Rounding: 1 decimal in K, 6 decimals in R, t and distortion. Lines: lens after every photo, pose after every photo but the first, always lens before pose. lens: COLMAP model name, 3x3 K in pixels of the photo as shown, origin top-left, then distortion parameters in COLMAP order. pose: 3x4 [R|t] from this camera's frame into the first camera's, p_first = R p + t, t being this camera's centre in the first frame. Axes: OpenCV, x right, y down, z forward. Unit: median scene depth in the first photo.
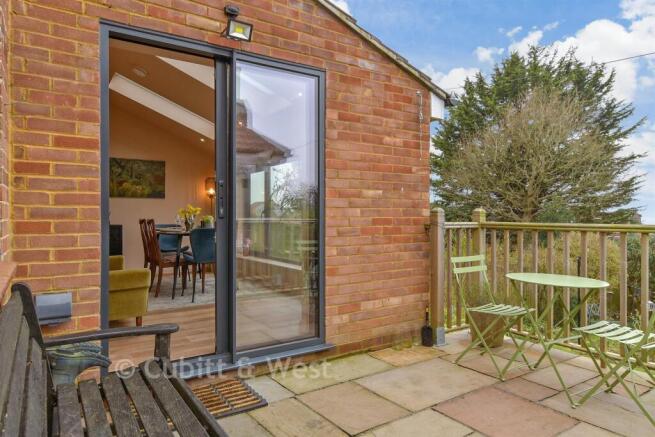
lens RADIAL K [[423.4, 0, 330.1], [0, 423.4, 215.4], [0, 0, 1]] dist [0.020278, -0.000635]
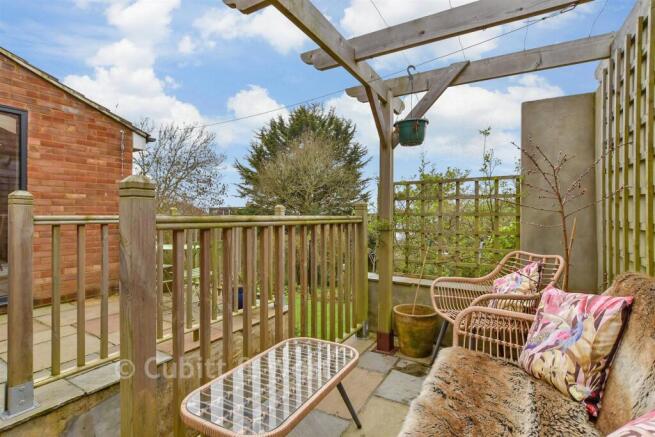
lens RADIAL K [[314.5, 0, 322.3], [0, 314.5, 219.4], [0, 0, 1]] dist [-0.006170, -0.000632]
pose [[0.914085, -0.008092, 0.405443, 0.388050], [0.002699, 0.999900, 0.013871, 0.014605], [-0.405515, -0.011585, 0.914015, -0.320383]]
